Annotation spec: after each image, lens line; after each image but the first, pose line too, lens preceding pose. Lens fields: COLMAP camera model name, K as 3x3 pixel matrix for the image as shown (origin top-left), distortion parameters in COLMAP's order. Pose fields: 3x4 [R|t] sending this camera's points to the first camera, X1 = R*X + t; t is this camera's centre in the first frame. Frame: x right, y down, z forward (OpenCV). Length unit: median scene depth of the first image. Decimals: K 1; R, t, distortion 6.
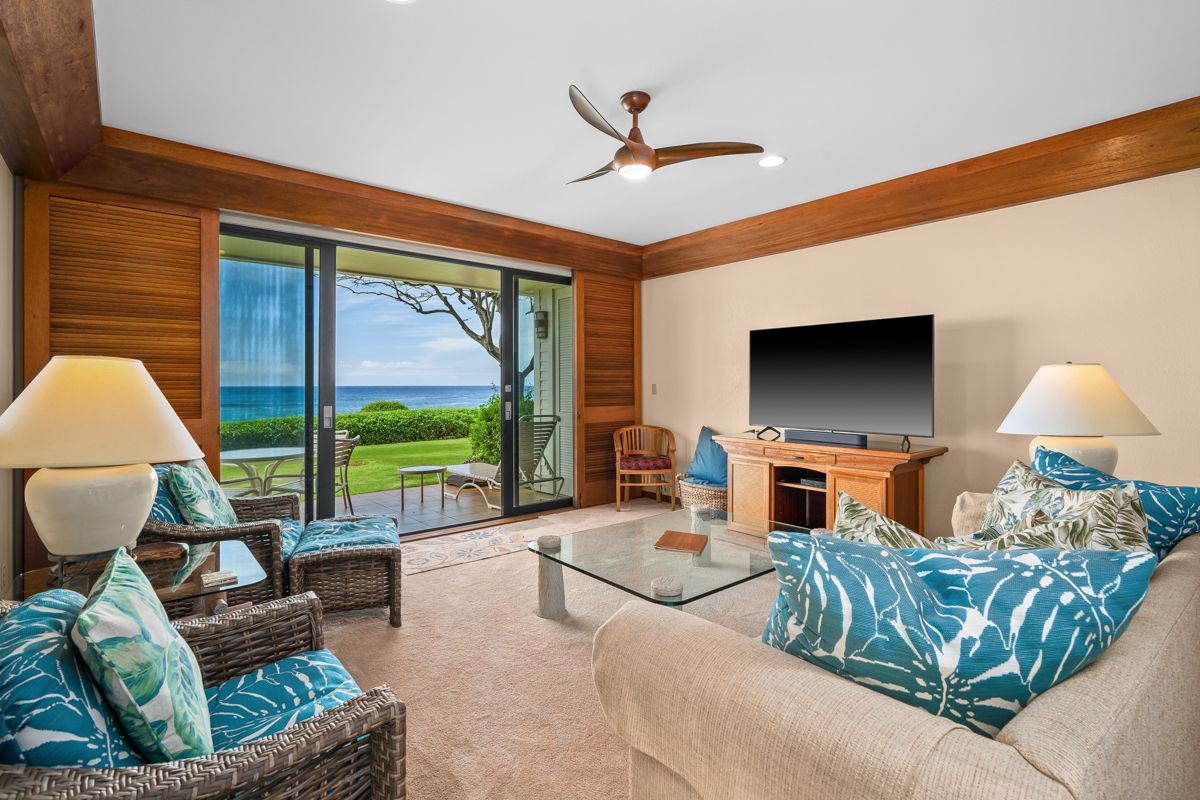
lens RADIAL K [[553.3, 0, 600.7], [0, 553.3, 384.7], [0, 0, 1]] dist [-0.002595, -0.000664]
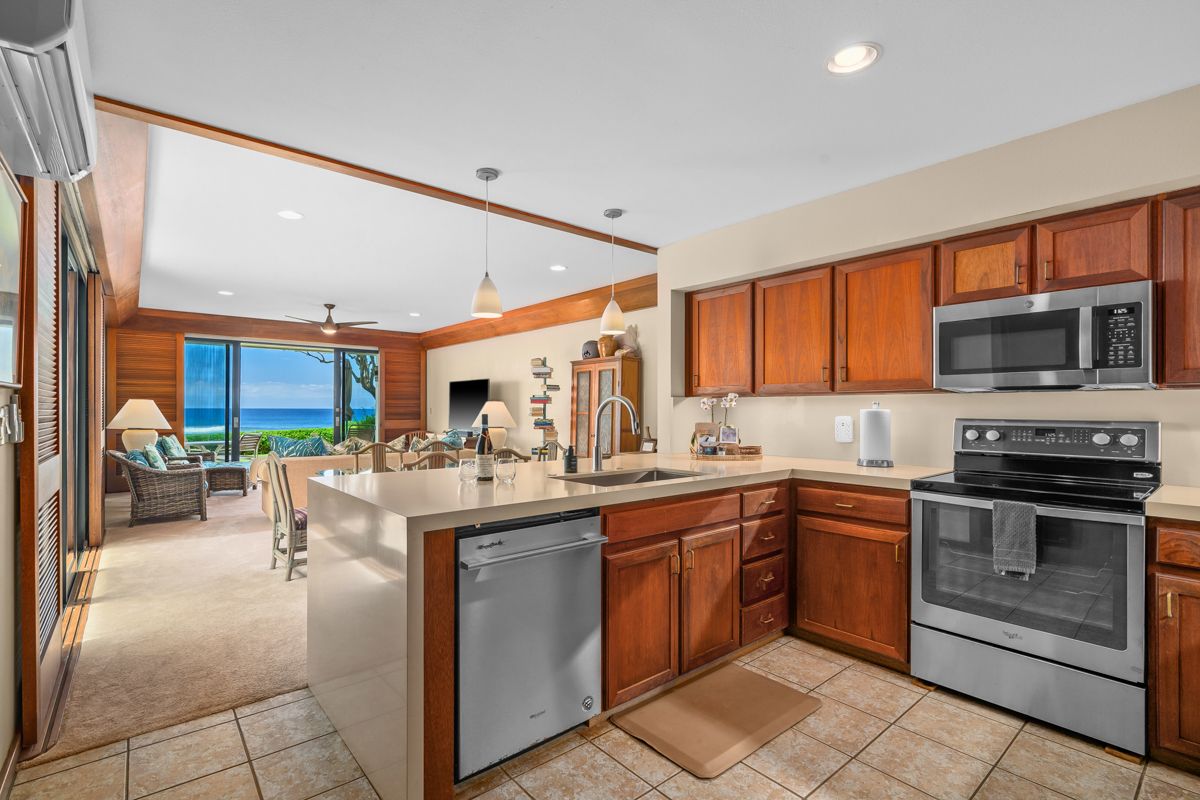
lens RADIAL K [[553.3, 0, 592.5], [0, 553.3, 408.2], [0, 0, 1]] dist [-0.002595, -0.000664]
pose [[0.999938, 0.005631, -0.009642, 0.949416], [-0.005644, 0.999983, -0.001265, -0.002604], [0.009635, 0.001319, 0.999953, -1.183069]]
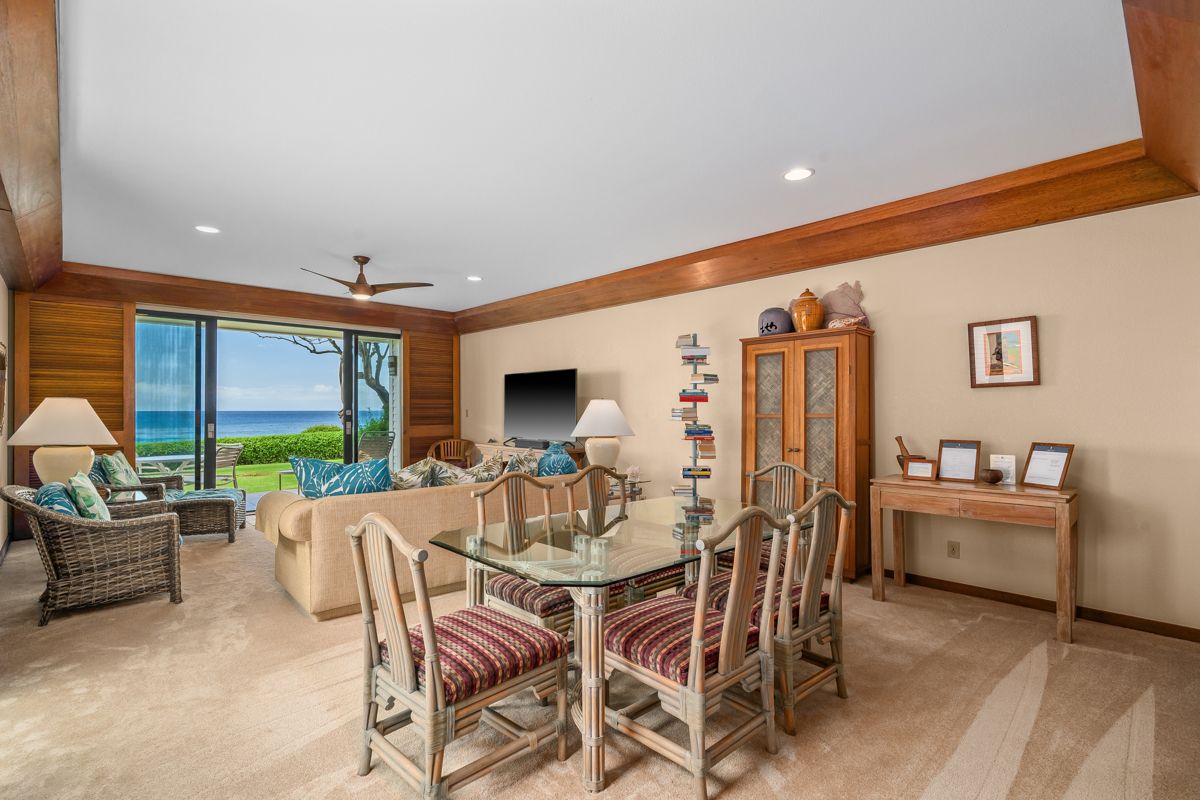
lens RADIAL K [[553.3, 0, 591.8], [0, 553.3, 407.3], [0, 0, 1]] dist [-0.002595, -0.000664]
pose [[0.998537, 0.001000, 0.054061, 0.499306], [-0.000782, 0.999991, -0.004053, -0.002257], [-0.054065, 0.004005, 0.998529, -0.615124]]
